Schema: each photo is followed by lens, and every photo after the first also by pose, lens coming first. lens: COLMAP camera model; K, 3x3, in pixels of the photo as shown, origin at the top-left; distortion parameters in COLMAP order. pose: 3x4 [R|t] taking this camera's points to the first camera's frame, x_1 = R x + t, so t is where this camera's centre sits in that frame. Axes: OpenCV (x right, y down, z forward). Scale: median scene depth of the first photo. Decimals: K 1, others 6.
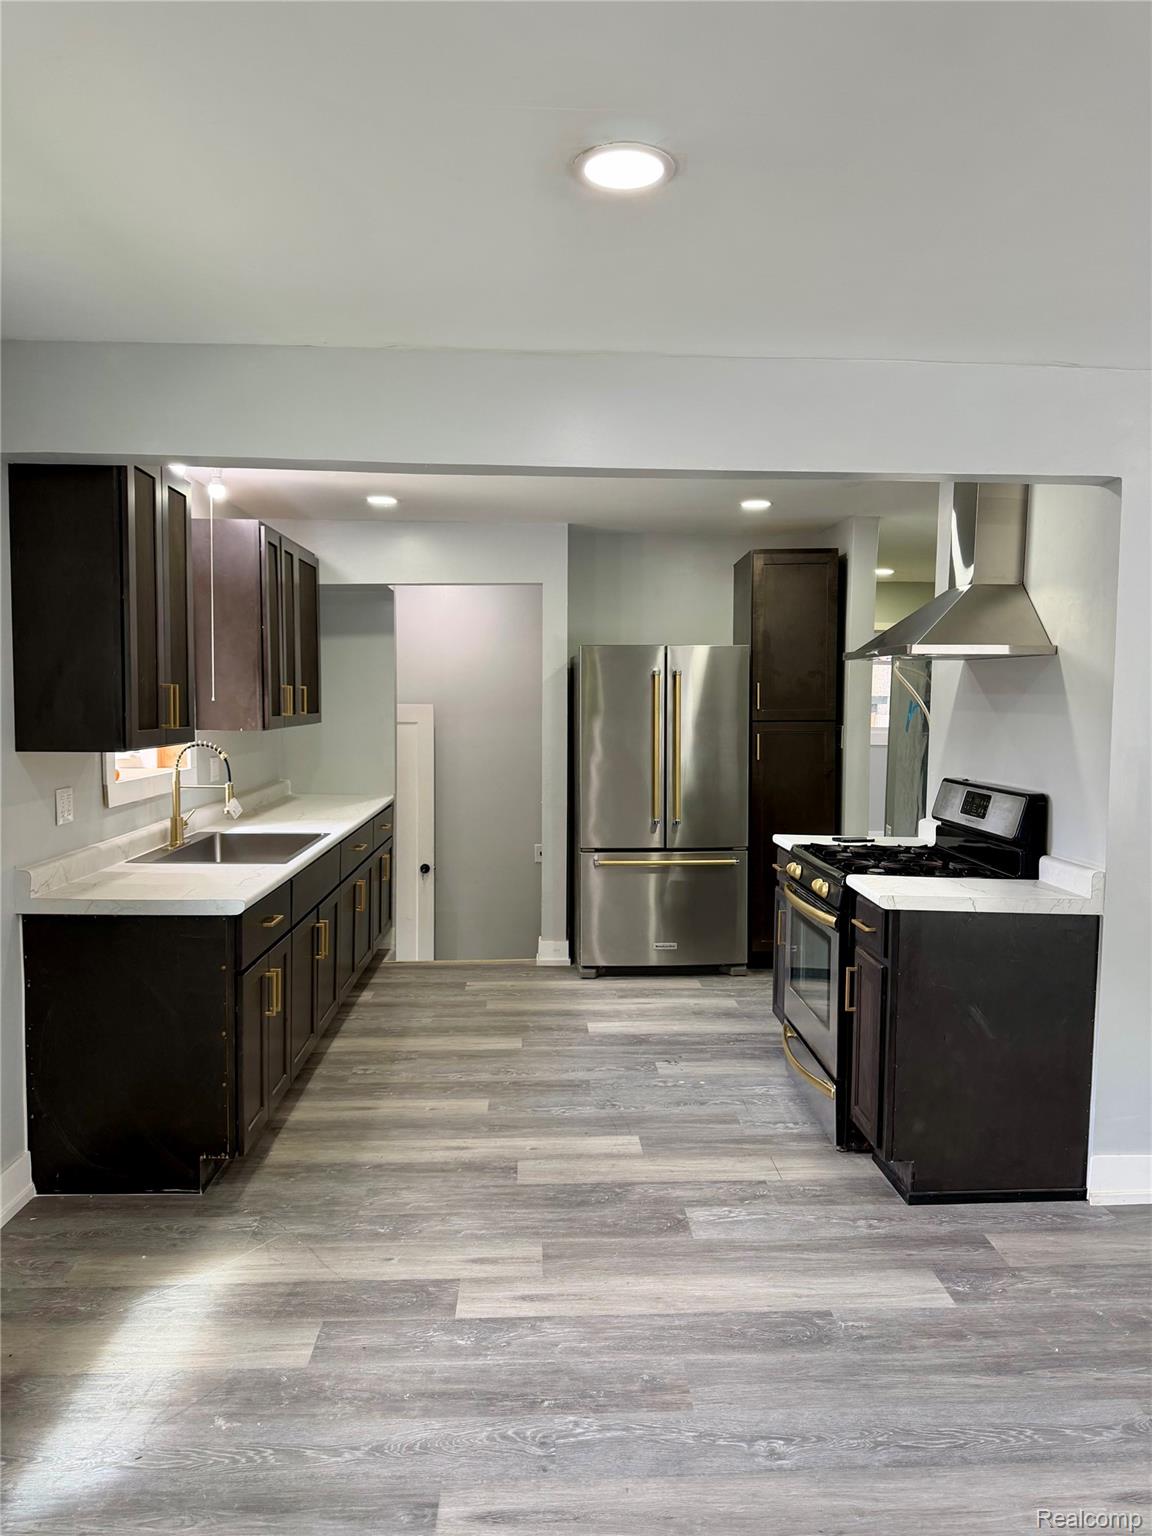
lens RADIAL K [[1072.0, 0, 574.3], [0, 1072.0, 786.5], [0, 0, 1]] dist [0.055014, -0.055867]
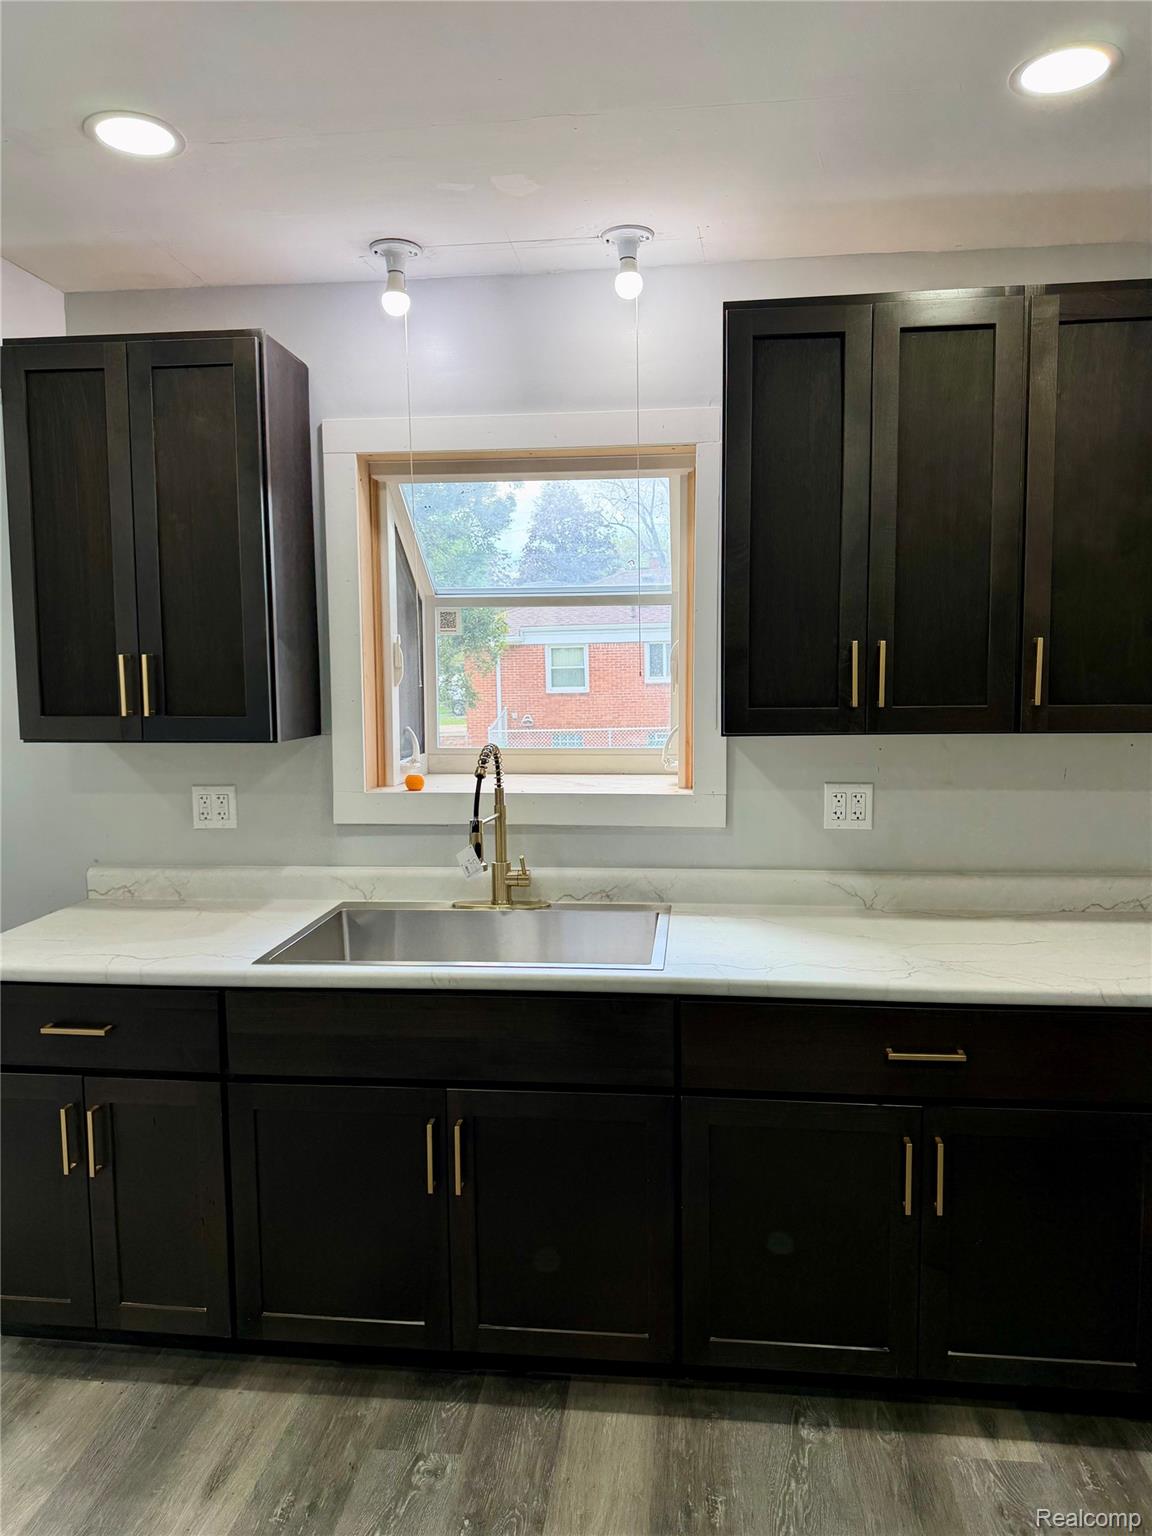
lens RADIAL K [[1089.8, 0, 565.9], [0, 1089.8, 772.0], [0, 0, 1]] dist [0.066182, -0.055479]
pose [[-0.160525, 0.088171, -0.983086, 0.247063], [-0.067668, 0.992676, 0.100080, -0.090814], [0.984709, 0.082589, -0.153383, 1.134662]]
